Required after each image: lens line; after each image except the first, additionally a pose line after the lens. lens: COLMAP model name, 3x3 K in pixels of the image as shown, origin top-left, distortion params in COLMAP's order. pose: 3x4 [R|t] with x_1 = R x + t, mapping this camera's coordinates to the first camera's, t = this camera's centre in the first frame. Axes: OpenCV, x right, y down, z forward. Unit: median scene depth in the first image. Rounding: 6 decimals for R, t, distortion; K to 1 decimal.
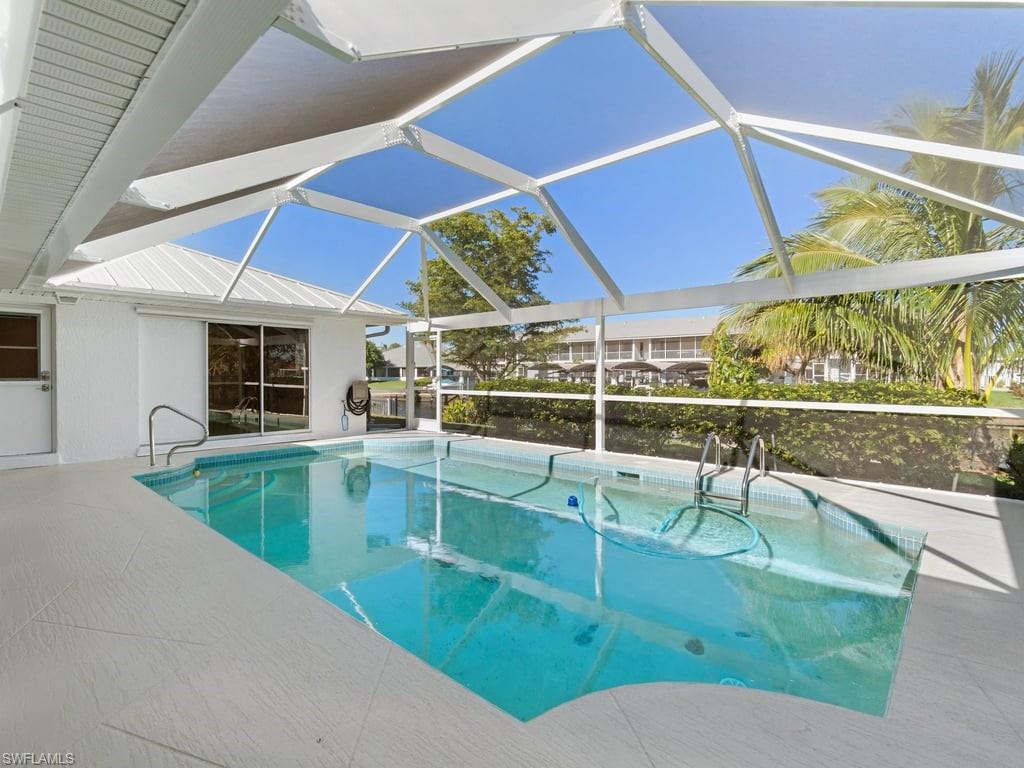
lens RADIAL K [[492.5, 0, 509.6], [0, 492.5, 378.0], [0, 0, 1]] dist [-0.006084, 0.000455]
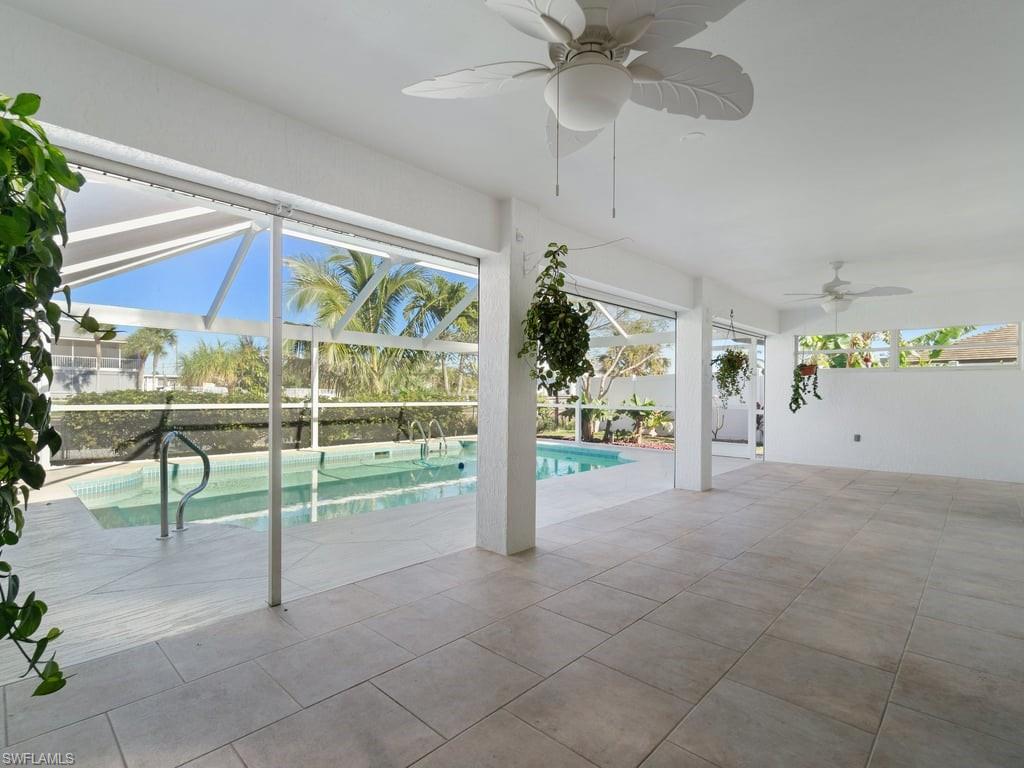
lens RADIAL K [[503.5, 0, 506.6], [0, 503.5, 390.6], [0, 0, 1]] dist [-0.002976, 0.000270]
pose [[0.028737, 0.000325, 0.999587, -1.092148], [-0.007705, 0.999970, -0.000104, -0.001728], [-0.999557, -0.007699, 0.028738, 0.464763]]
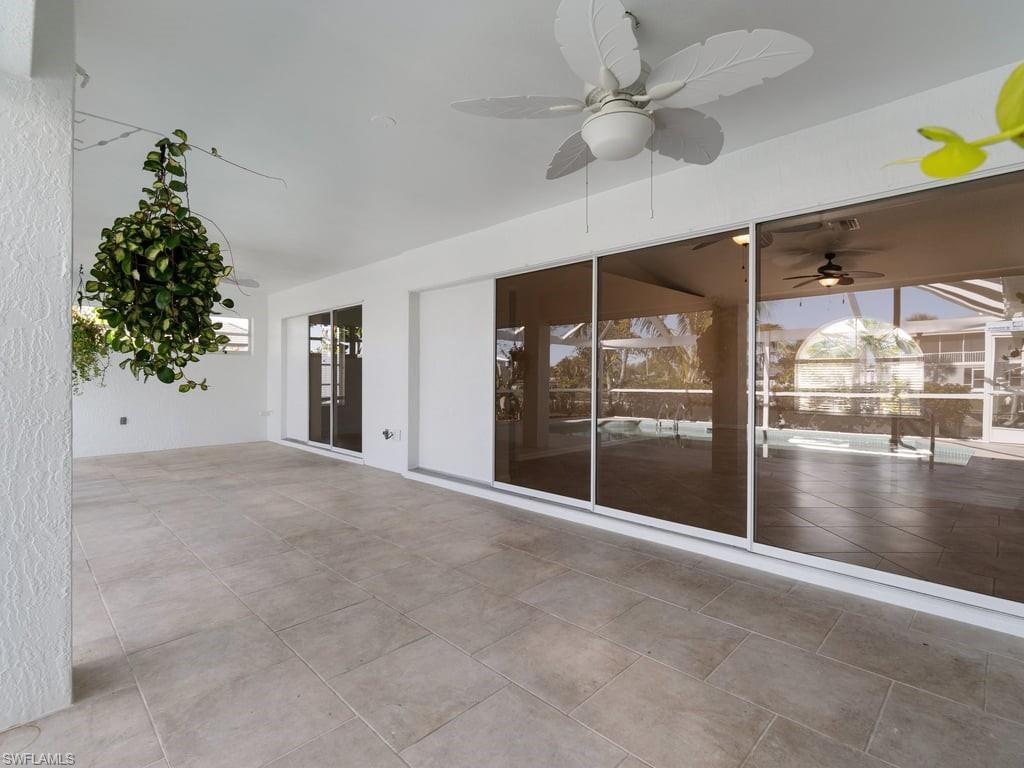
lens RADIAL K [[500.9, 0, 512.0], [0, 500.9, 378.0], [0, 0, 1]] dist [-0.003655, -0.000153]
pose [[-0.999060, -0.006423, 0.042859, 0.722009], [-0.006244, 0.999971, 0.004321, -0.000397], [-0.042885, 0.004049, -0.999072, 2.108784]]
